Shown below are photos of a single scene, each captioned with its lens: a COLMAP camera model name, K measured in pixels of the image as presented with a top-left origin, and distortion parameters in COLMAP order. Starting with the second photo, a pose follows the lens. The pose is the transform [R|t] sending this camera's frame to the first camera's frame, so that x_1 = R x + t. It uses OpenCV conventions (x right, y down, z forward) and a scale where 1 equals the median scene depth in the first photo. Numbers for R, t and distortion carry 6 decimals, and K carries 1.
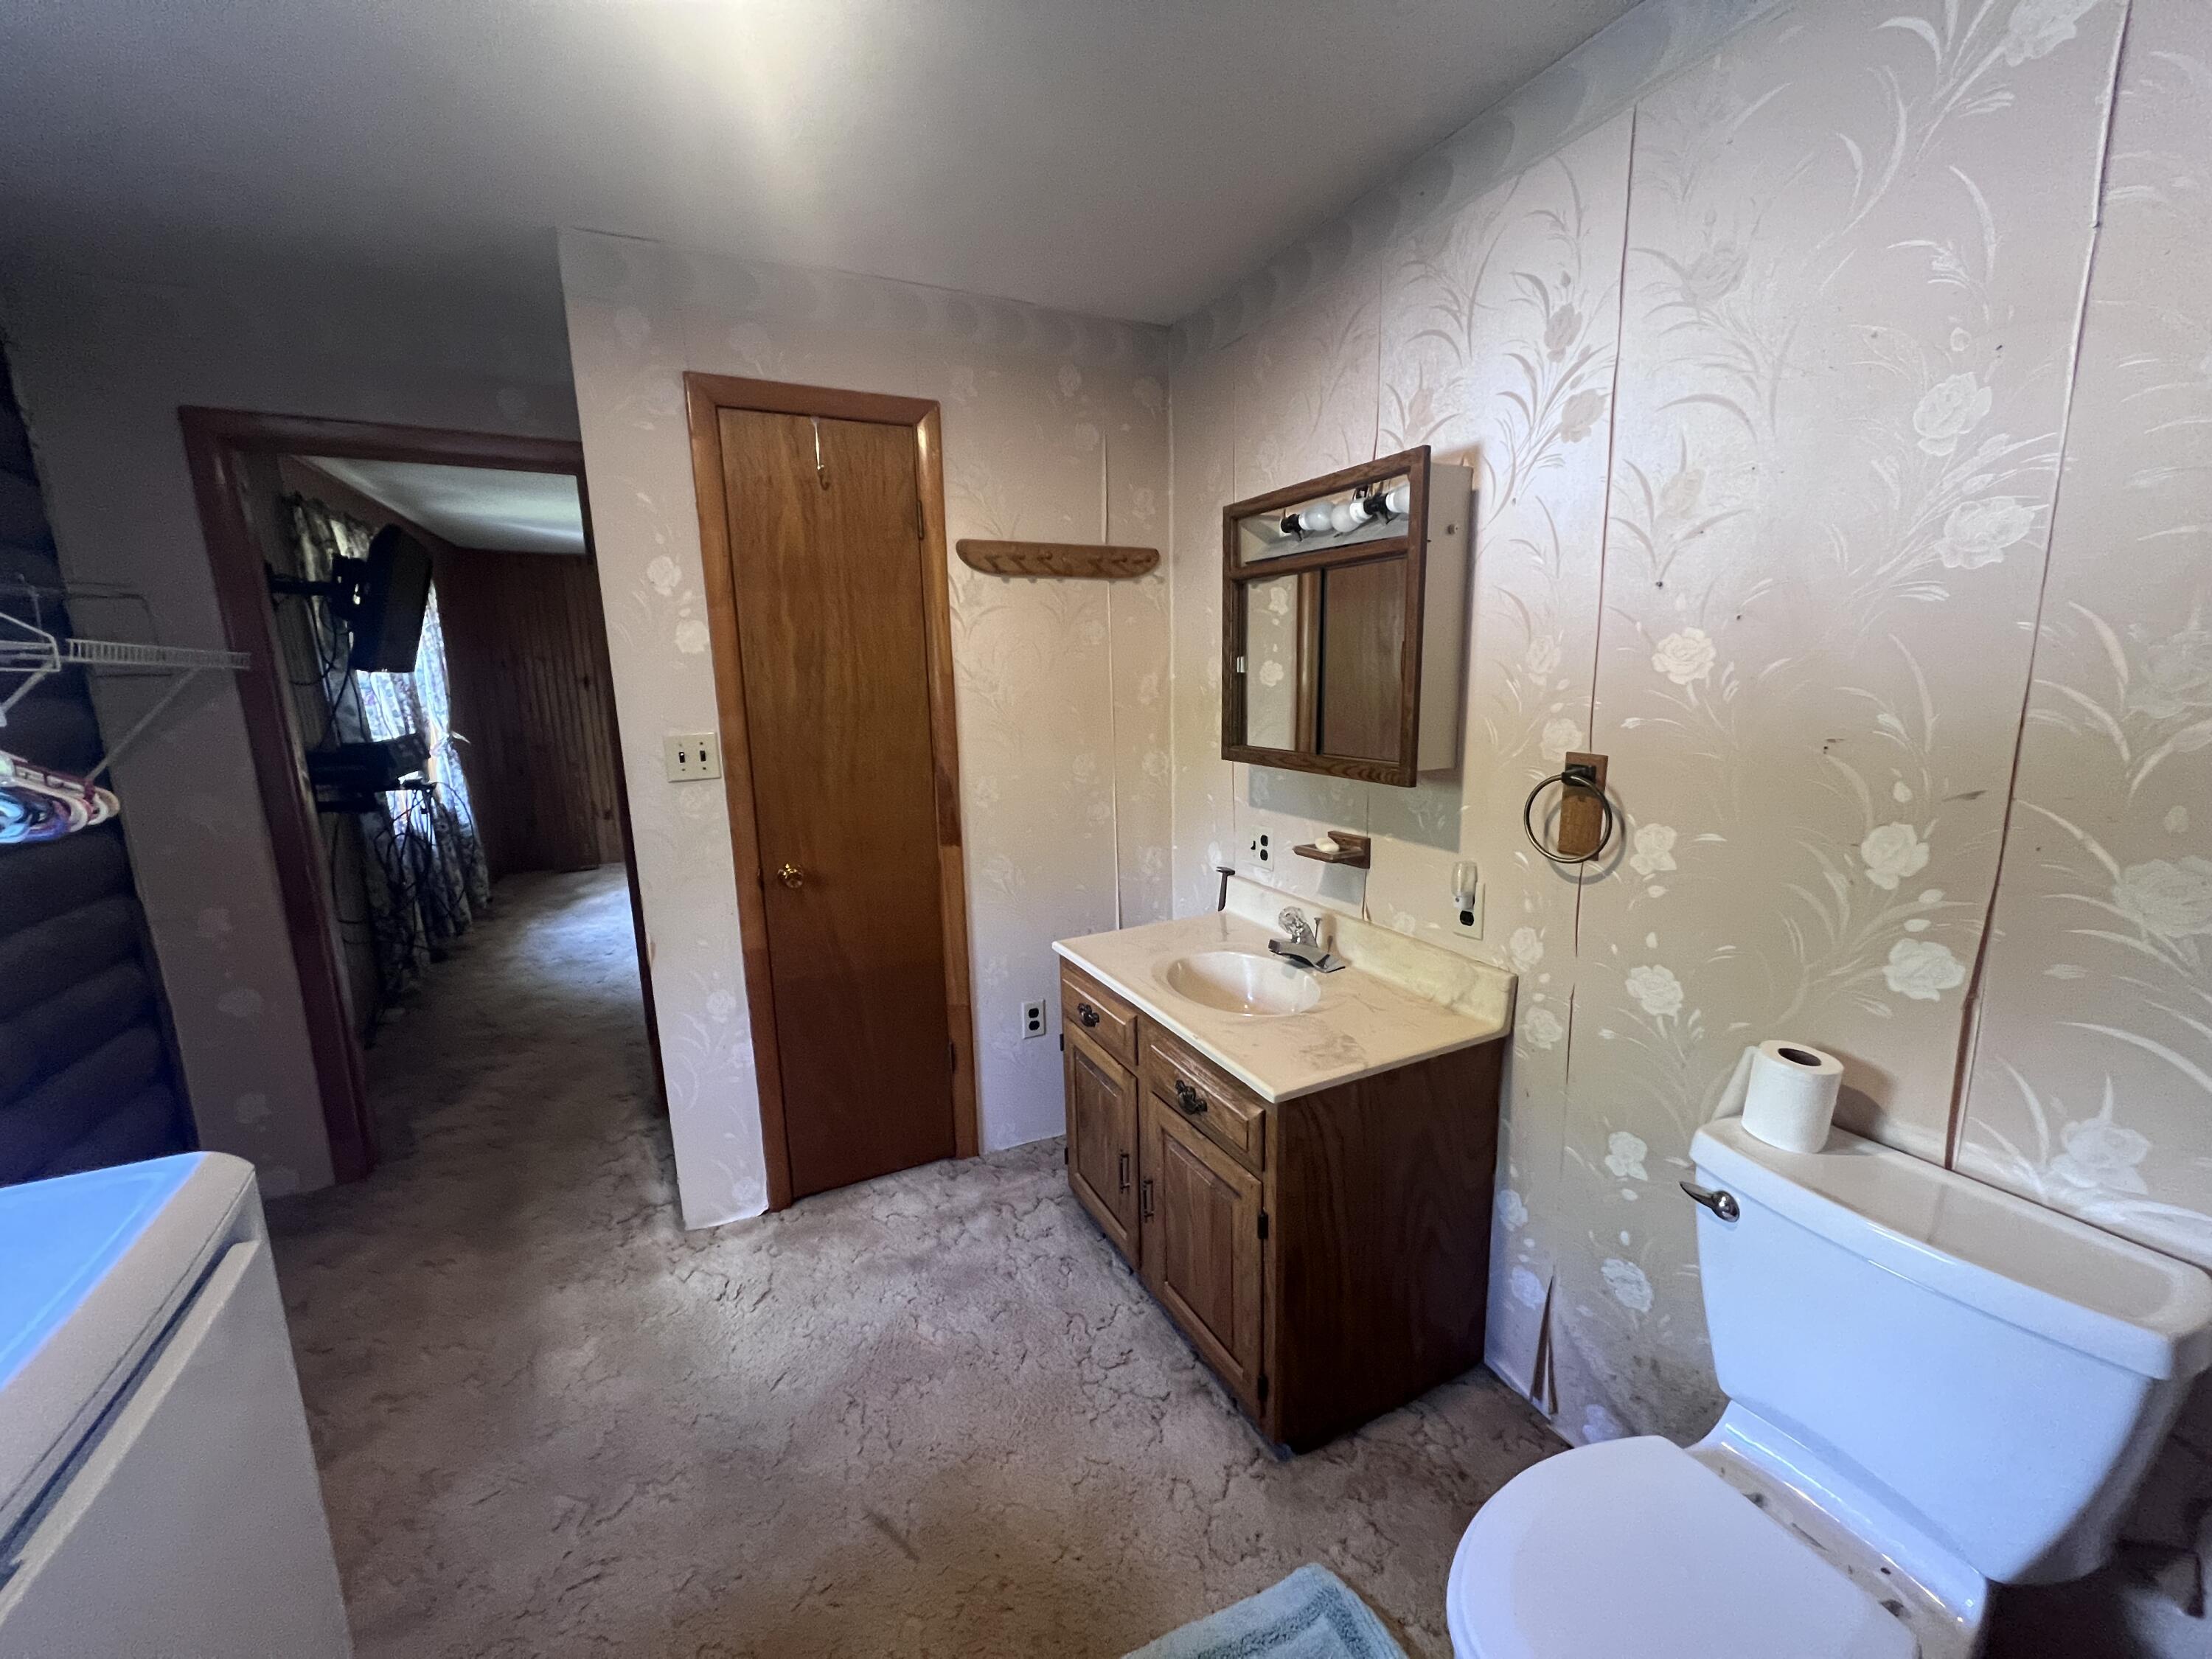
lens RADIAL K [[881.4, 0, 1099.1], [0, 881.4, 818.6], [0, 0, 1]] dist [-0.002667, 0.001294]
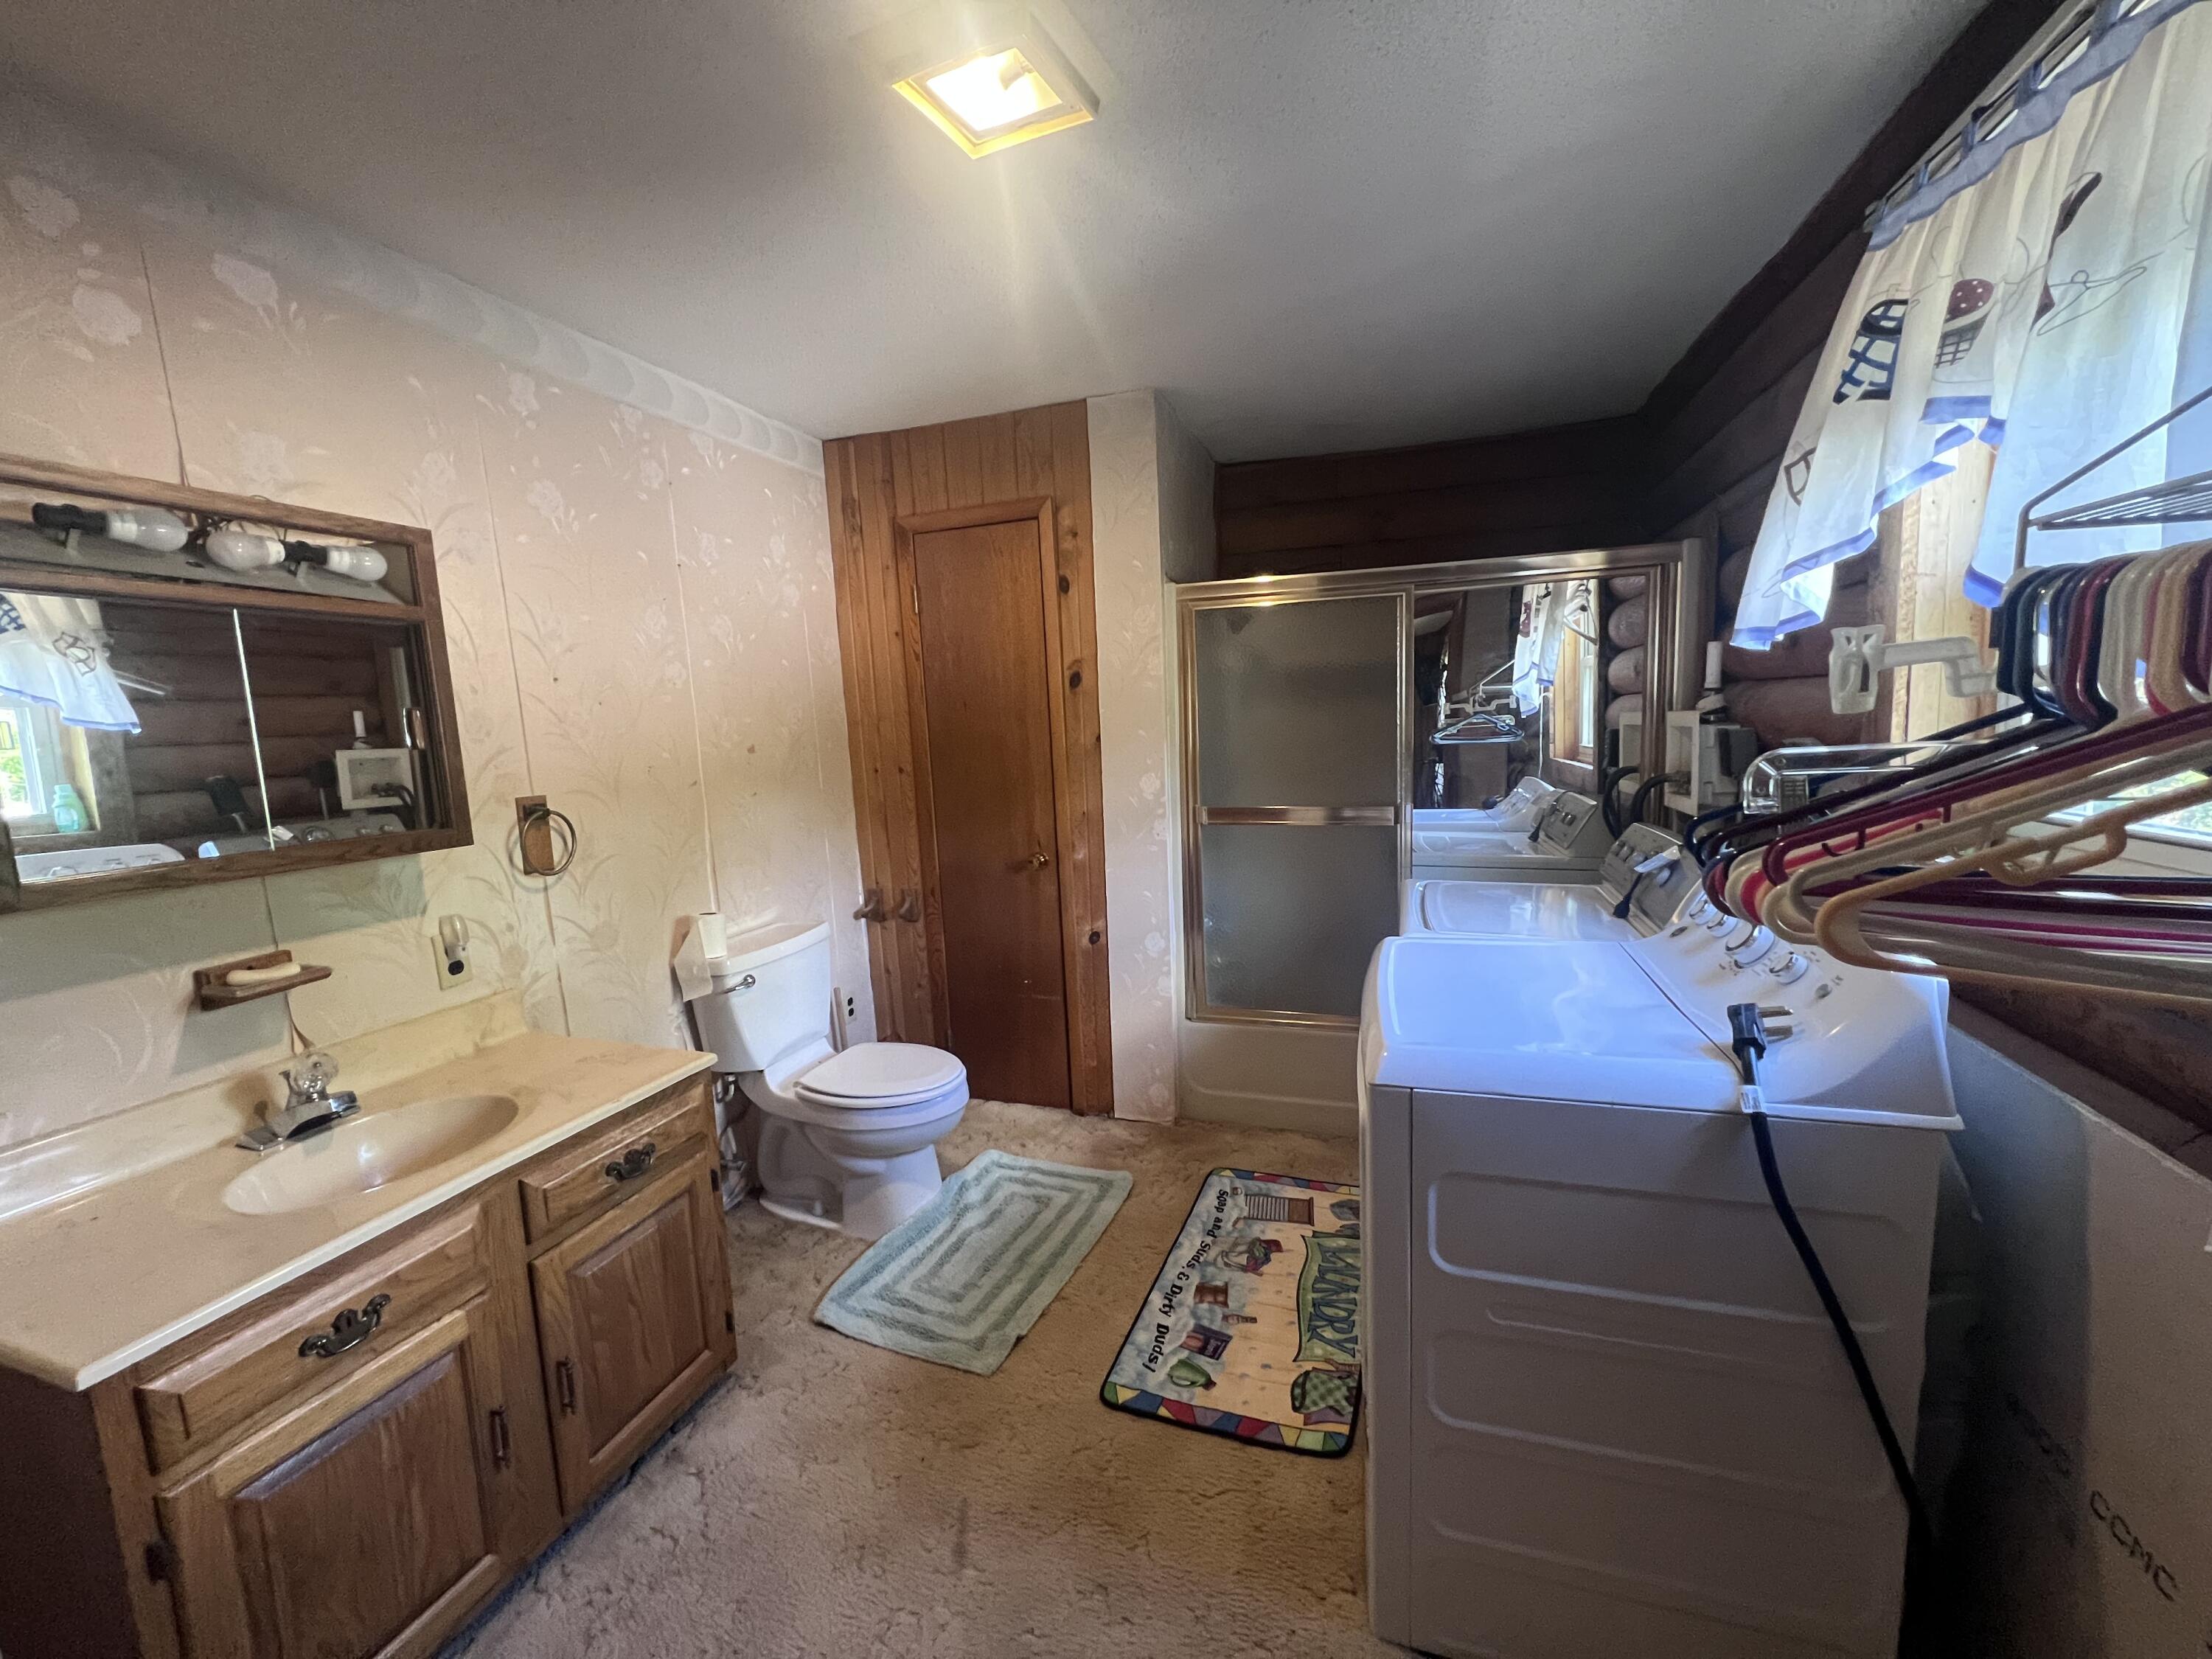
lens RADIAL K [[881.4, 0, 1102.3], [0, 881.4, 826.7], [0, 0, 1]] dist [-0.002667, 0.001294]
pose [[-0.700463, -0.036276, 0.712766, -0.961935], [0.186074, 0.954883, 0.231461, -0.164897], [-0.689005, 0.294757, -0.662111, 1.215616]]
